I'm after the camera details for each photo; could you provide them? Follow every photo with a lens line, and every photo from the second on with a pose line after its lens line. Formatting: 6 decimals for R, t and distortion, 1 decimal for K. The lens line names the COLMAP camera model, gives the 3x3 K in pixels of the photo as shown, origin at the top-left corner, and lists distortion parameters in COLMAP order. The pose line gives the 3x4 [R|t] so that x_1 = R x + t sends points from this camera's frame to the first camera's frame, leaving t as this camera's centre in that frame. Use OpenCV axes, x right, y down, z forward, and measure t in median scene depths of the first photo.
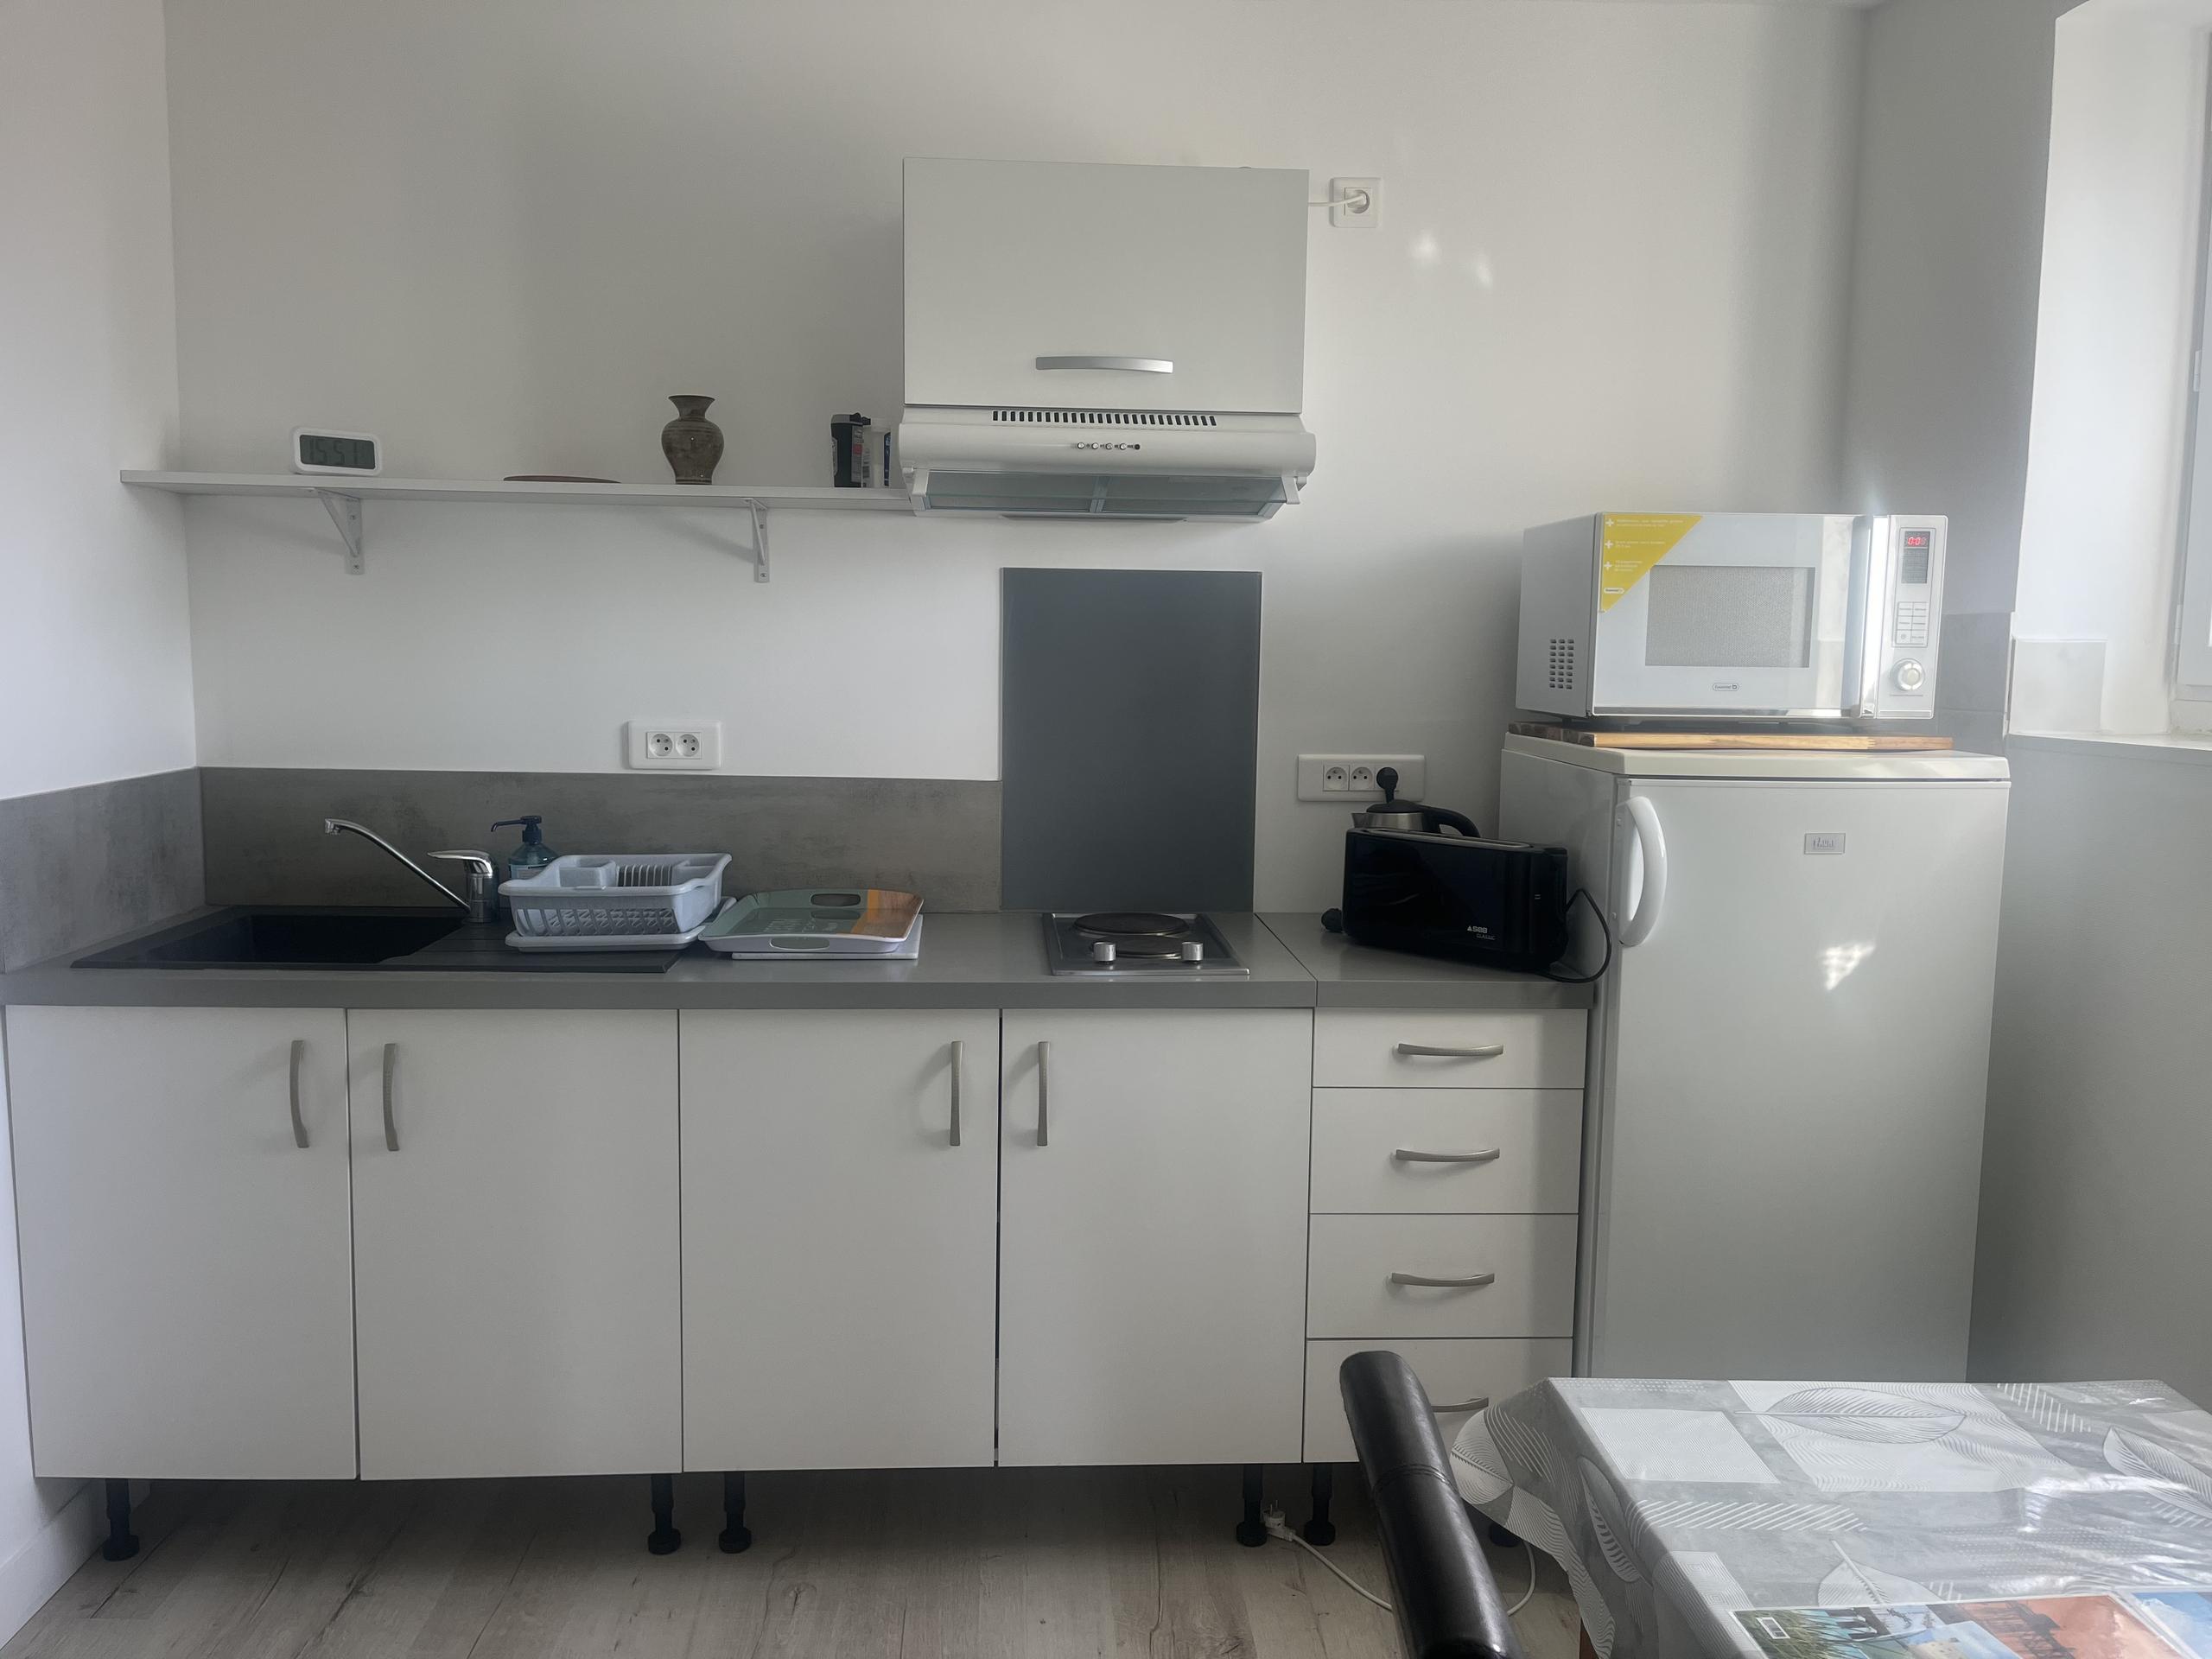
lens RADIAL K [[1699.6, 0, 1110.3], [0, 1699.6, 831.4], [0, 0, 1]] dist [-0.009946, -0.014458]
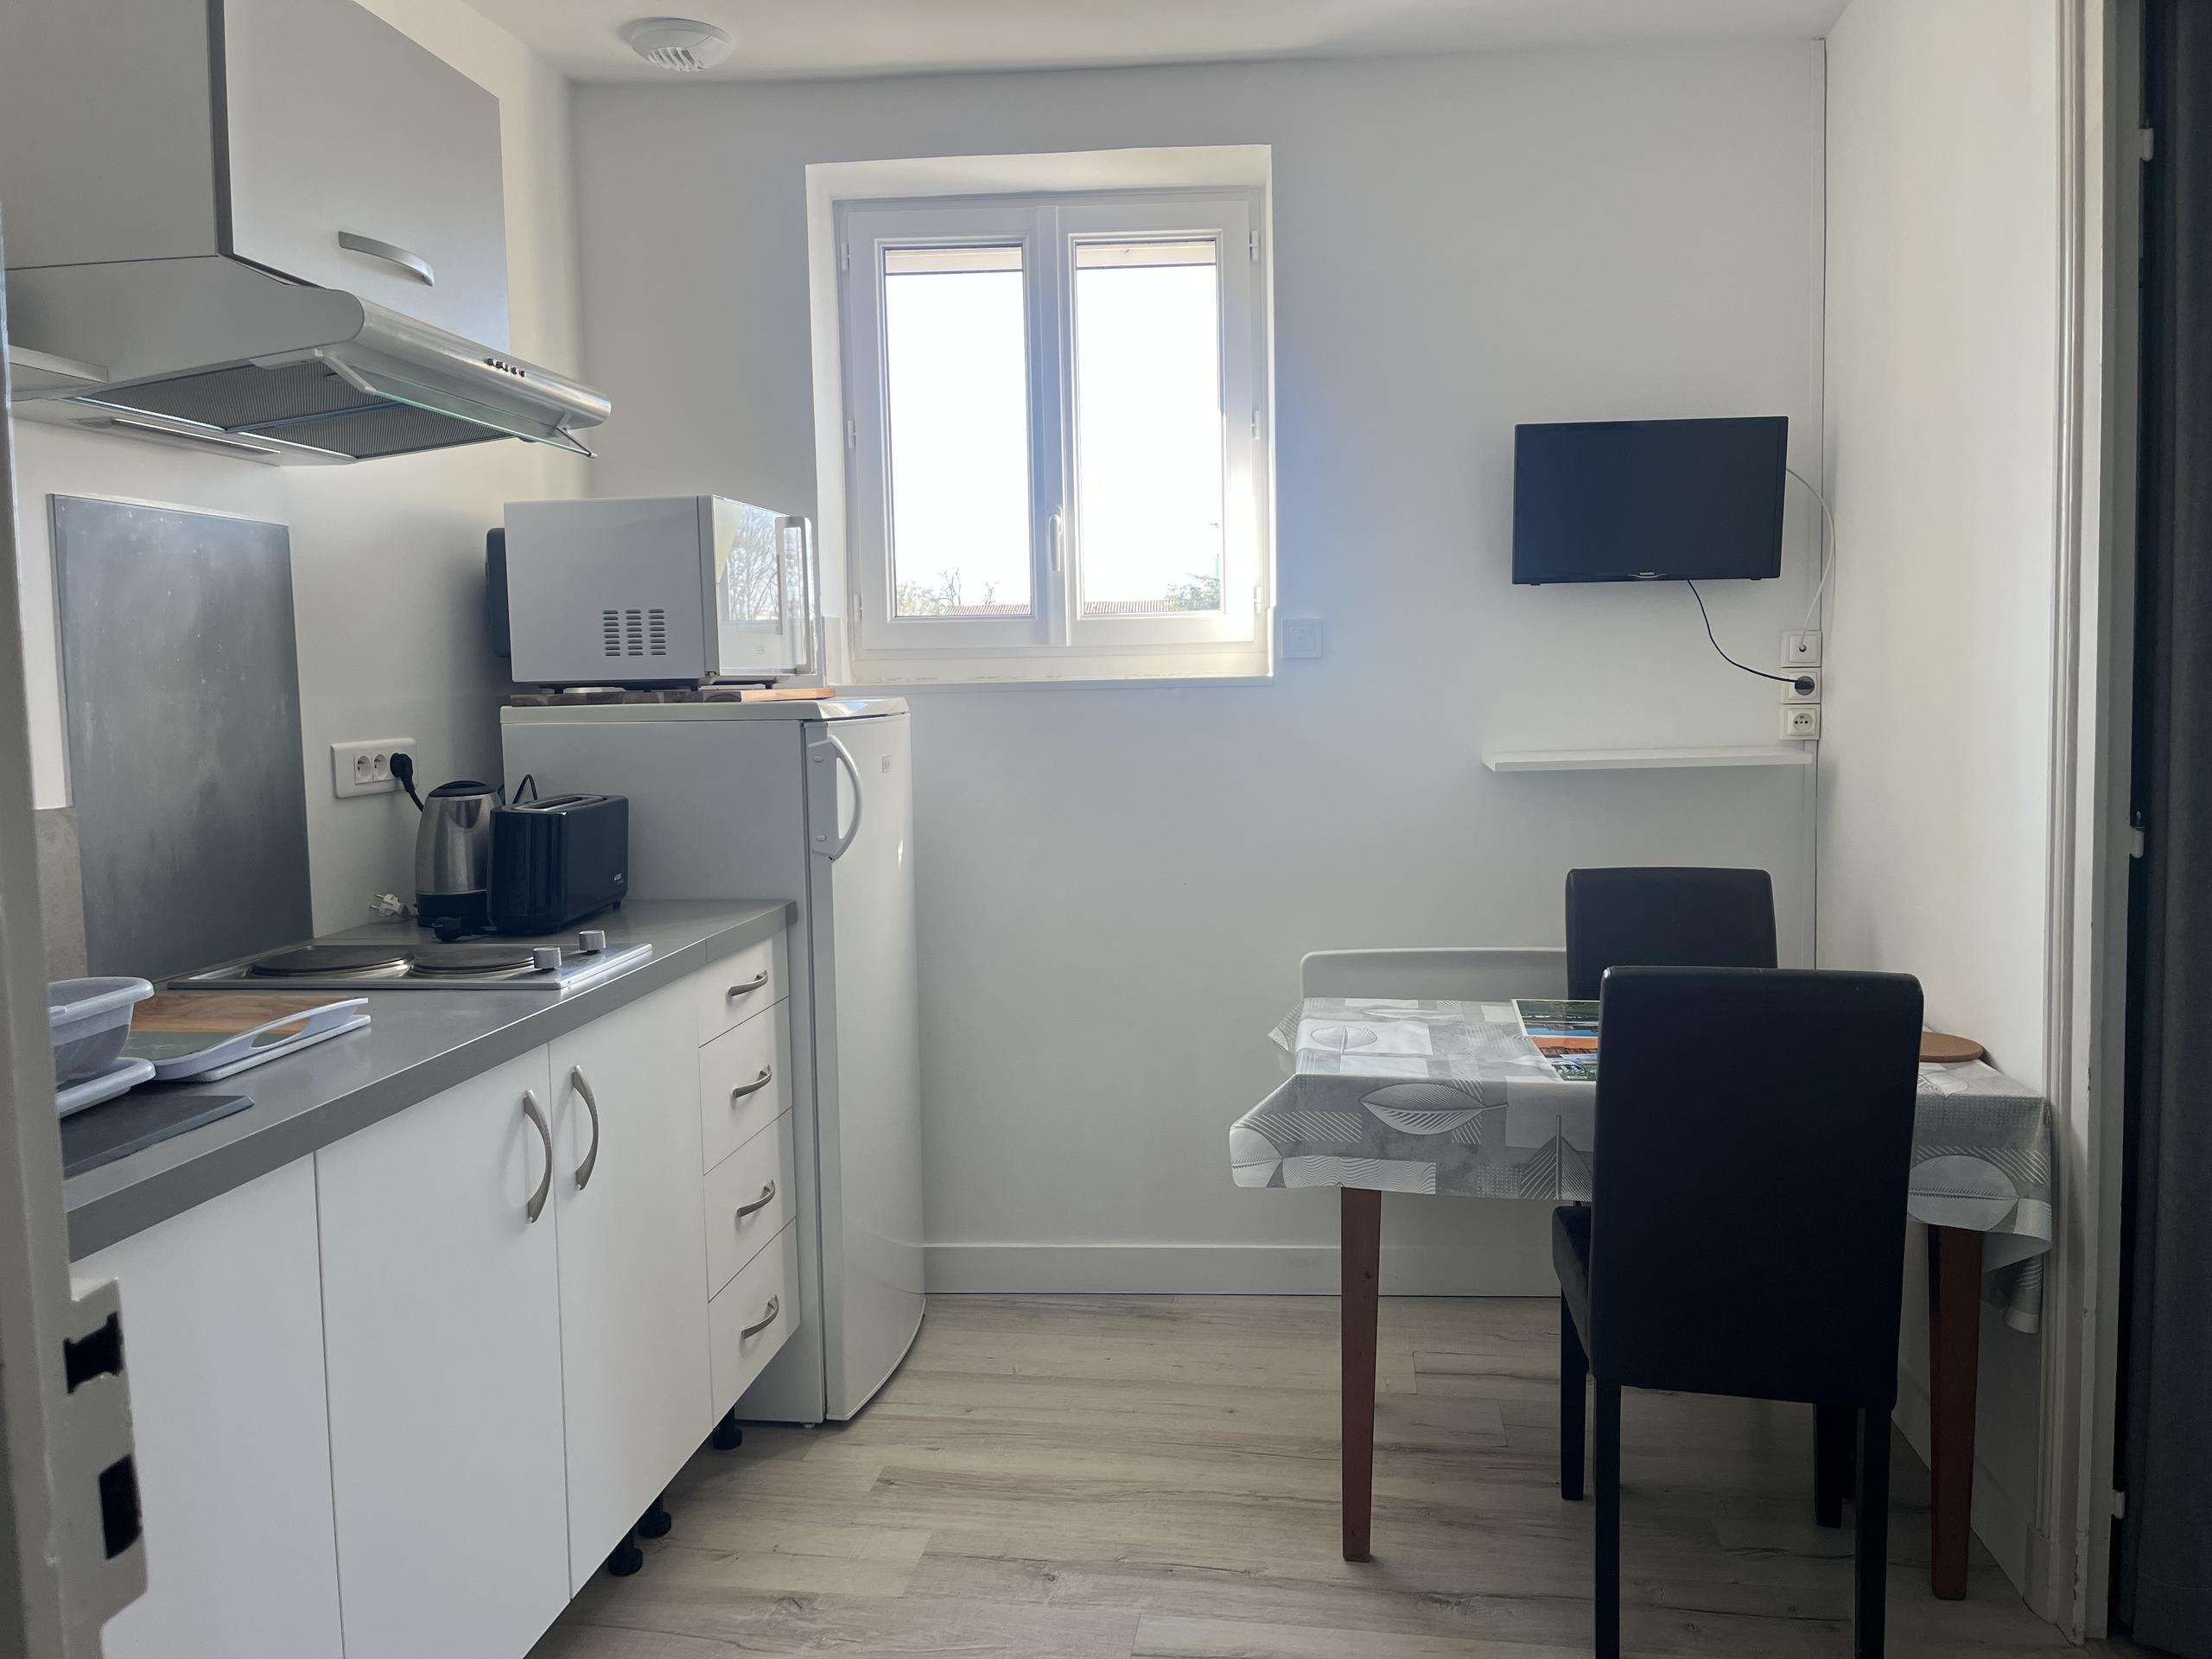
lens RADIAL K [[1699.6, 0, 1108.6], [0, 1699.6, 822.4], [0, 0, 1]] dist [-0.009946, -0.014458]
pose [[0.185661, -0.095960, 0.977917, -0.655605], [0.129923, 0.988879, 0.072369, -0.017110], [-0.973987, 0.113618, 0.196064, 0.456398]]
